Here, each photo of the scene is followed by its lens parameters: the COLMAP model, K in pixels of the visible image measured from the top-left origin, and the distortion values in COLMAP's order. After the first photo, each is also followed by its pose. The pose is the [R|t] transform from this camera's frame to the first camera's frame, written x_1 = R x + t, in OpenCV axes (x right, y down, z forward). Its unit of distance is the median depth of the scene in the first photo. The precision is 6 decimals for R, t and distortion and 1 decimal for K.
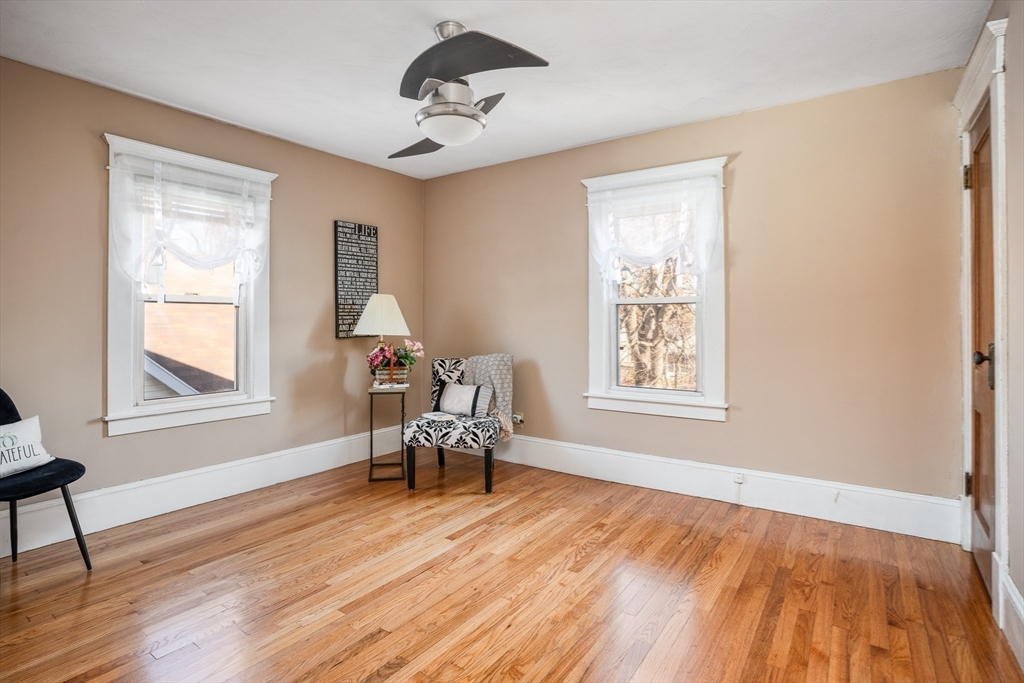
lens RADIAL K [[512.9, 0, 511.4], [0, 512.9, 323.5], [0, 0, 1]] dist [-0.073361, 0.028437]
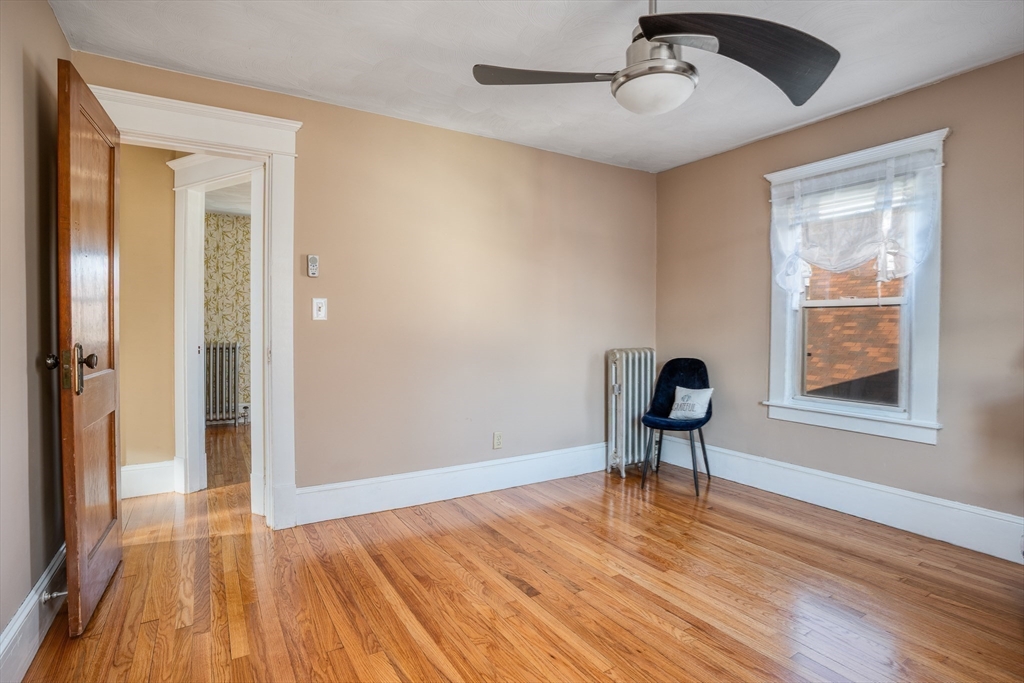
lens RADIAL K [[512.9, 0, 509.8], [0, 512.9, 333.2], [0, 0, 1]] dist [-0.073361, 0.028437]
pose [[-0.398564, 0.014519, -0.917026, 0.605013], [-0.006694, 0.999802, 0.018739, -0.002729], [0.917116, 0.013607, -0.398388, 0.908946]]
